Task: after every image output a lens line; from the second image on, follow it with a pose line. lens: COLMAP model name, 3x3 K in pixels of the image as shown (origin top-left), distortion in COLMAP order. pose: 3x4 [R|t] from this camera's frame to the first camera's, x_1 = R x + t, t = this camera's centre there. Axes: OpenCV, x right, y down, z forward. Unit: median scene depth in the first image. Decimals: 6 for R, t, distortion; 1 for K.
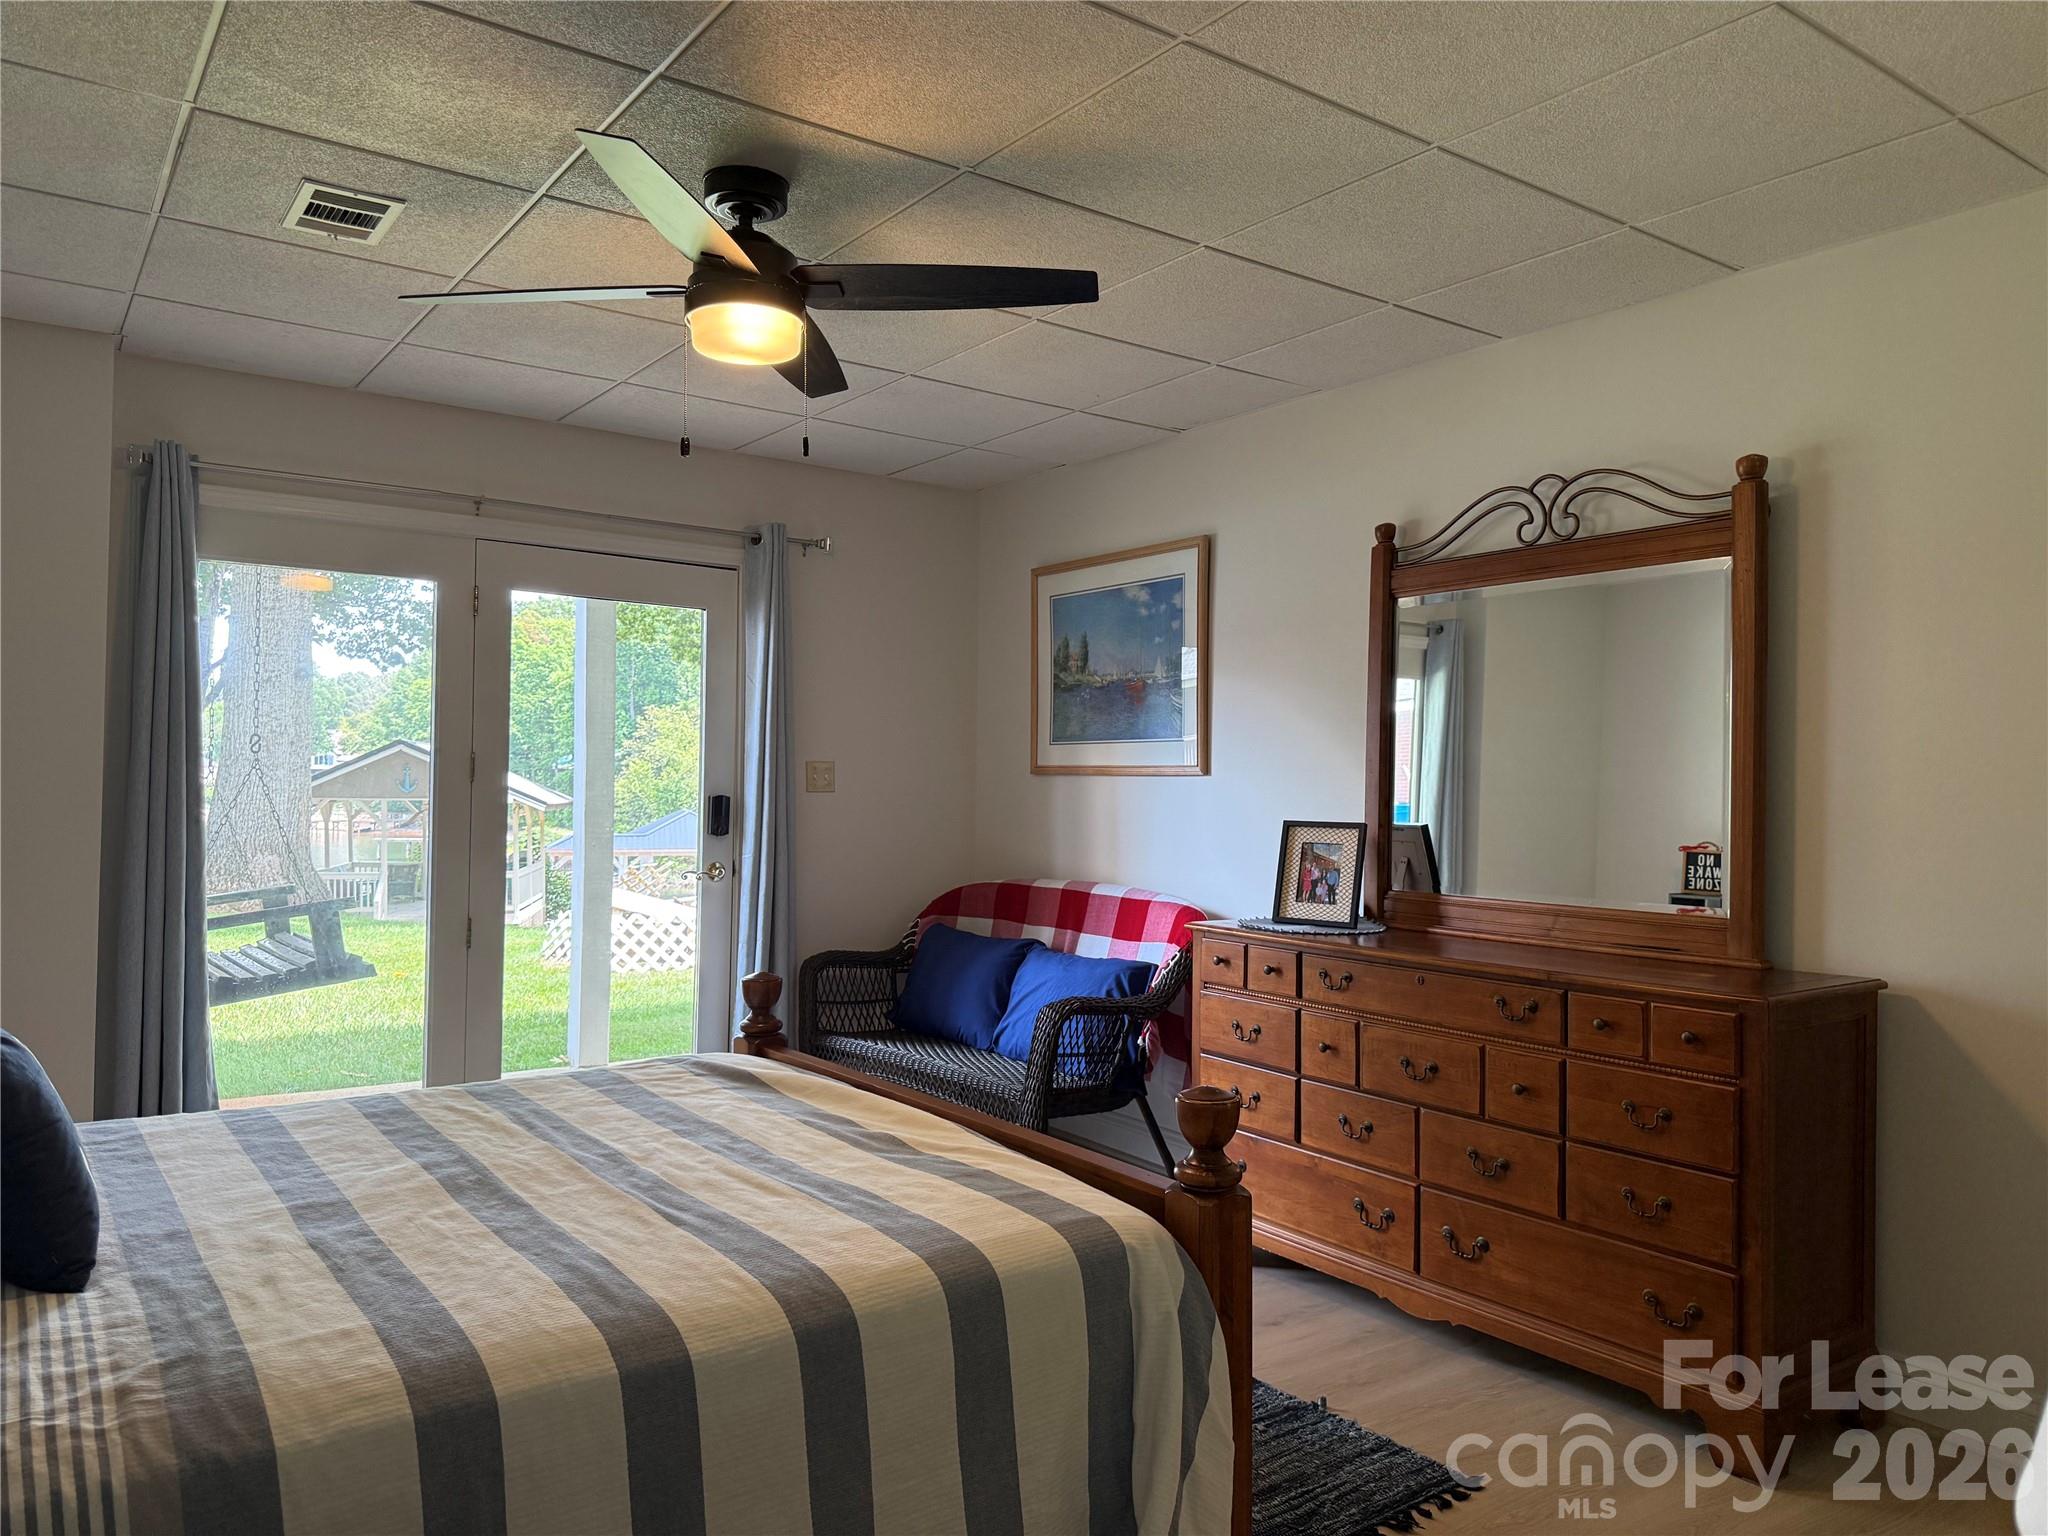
lens RADIAL K [[1460.7, 0, 1035.9], [0, 1460.7, 753.3], [0, 0, 1]] dist [0.050539, -0.050025]
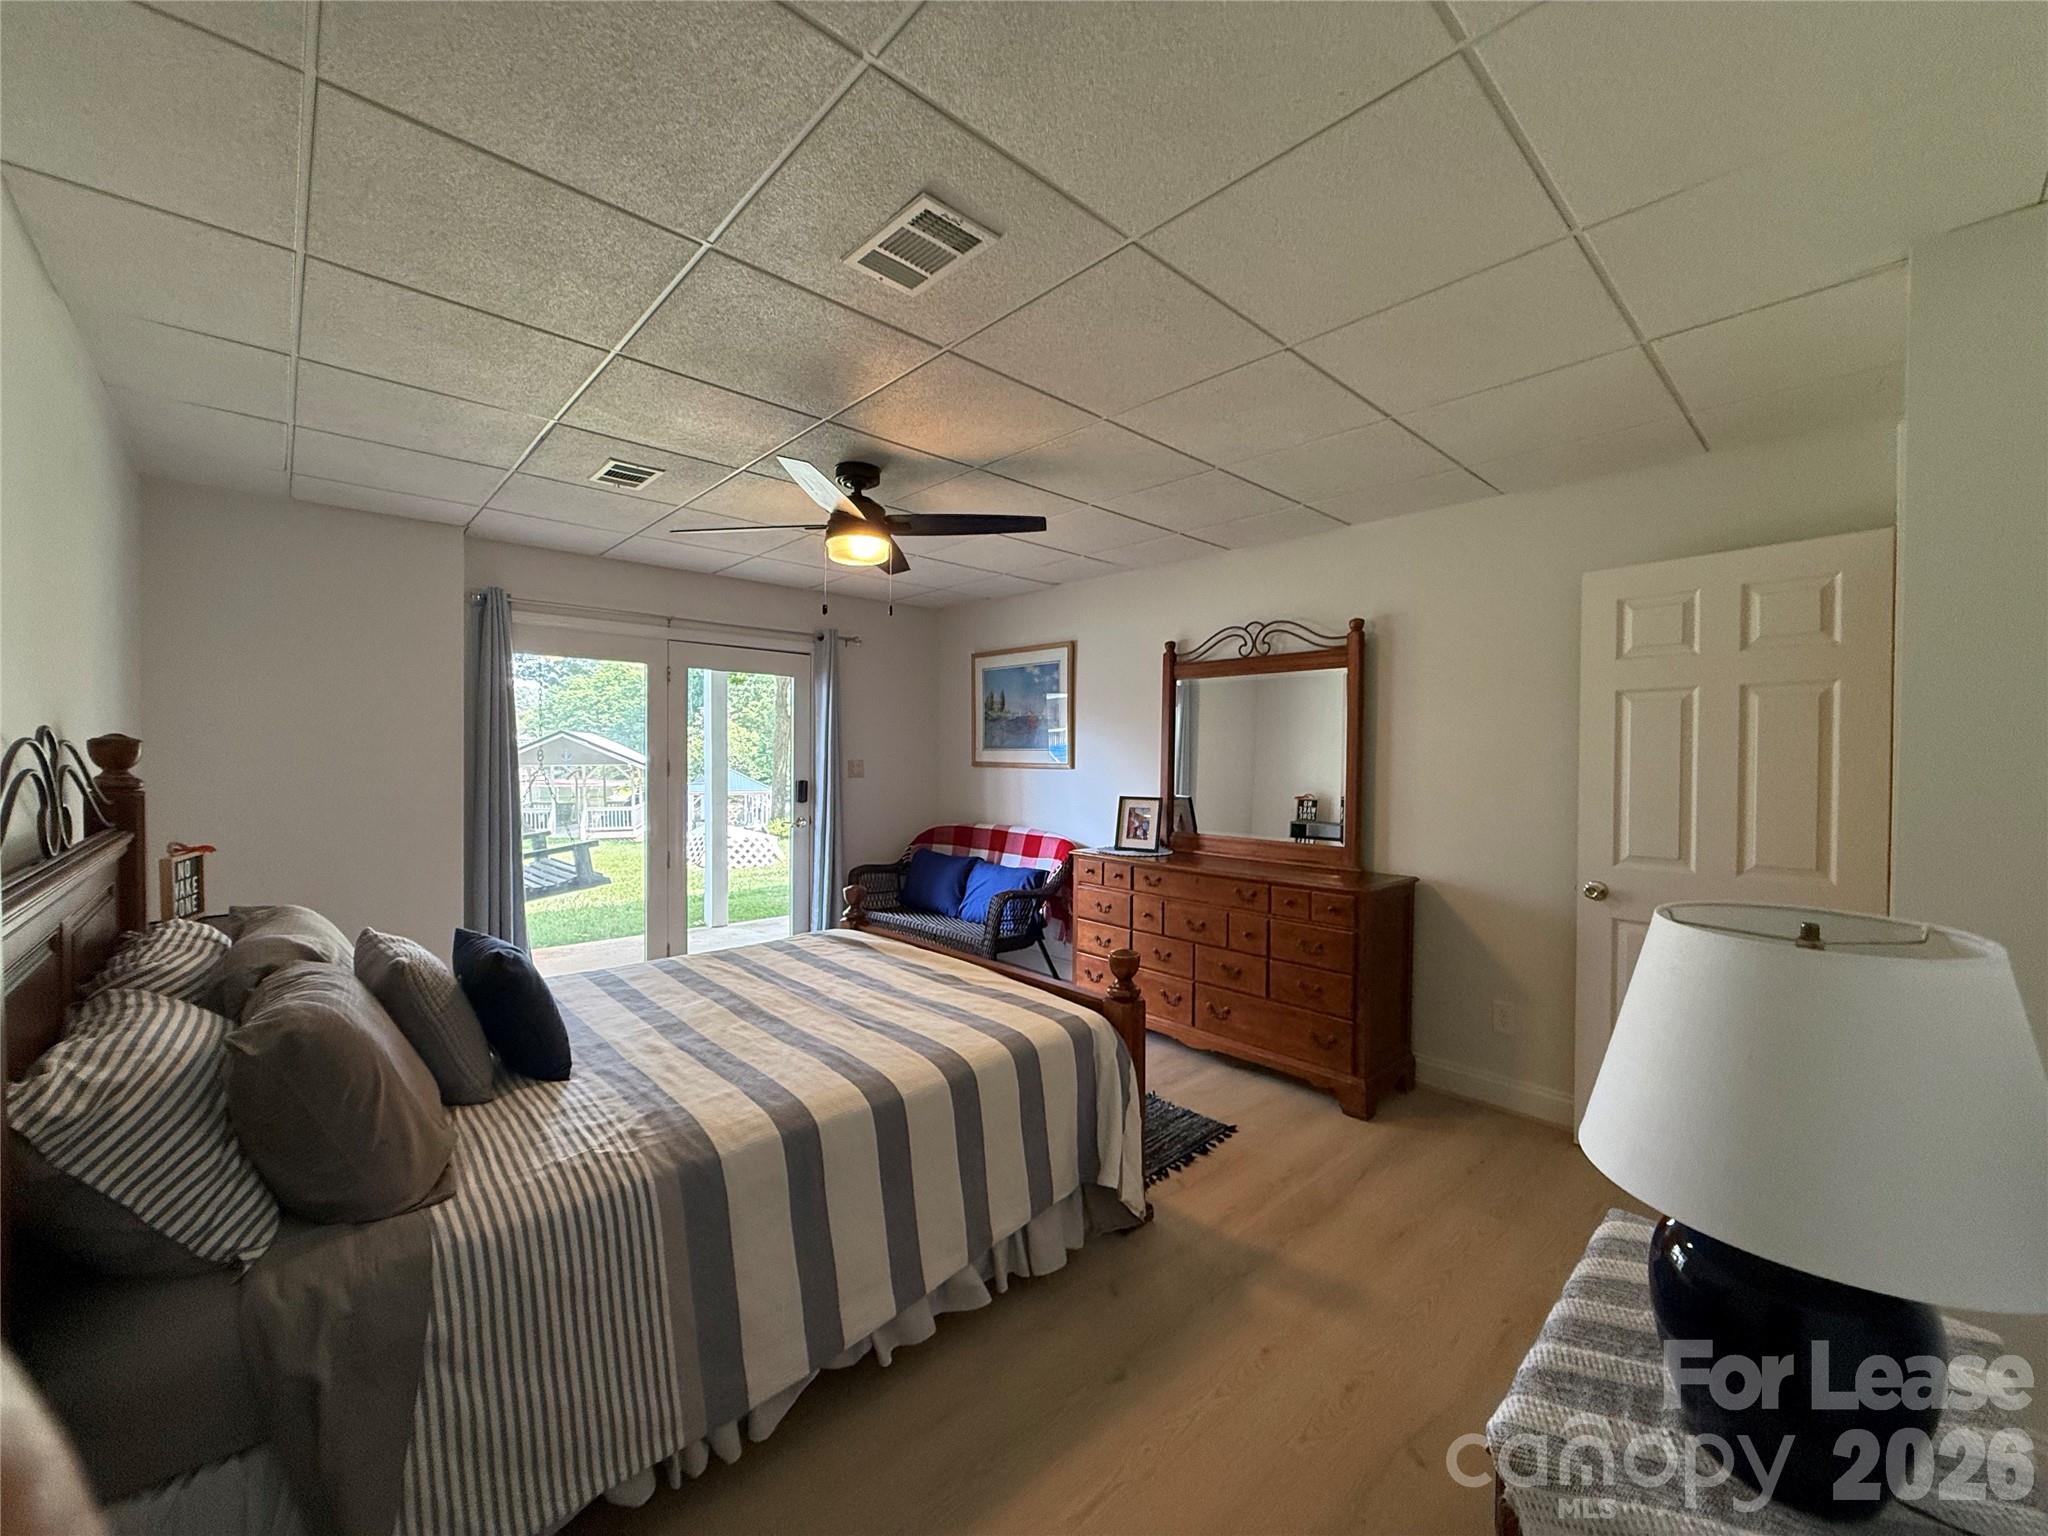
lens RADIAL K [[816.6, 0, 1034.4], [0, 816.6, 759.0], [0, 0, 1]] dist [-0.001714, 0.000336]
pose [[0.992033, -0.005627, 0.125853, -0.094817], [0.001851, 0.999545, 0.030100, -0.043962], [-0.125965, -0.029627, 0.991592, -0.060910]]
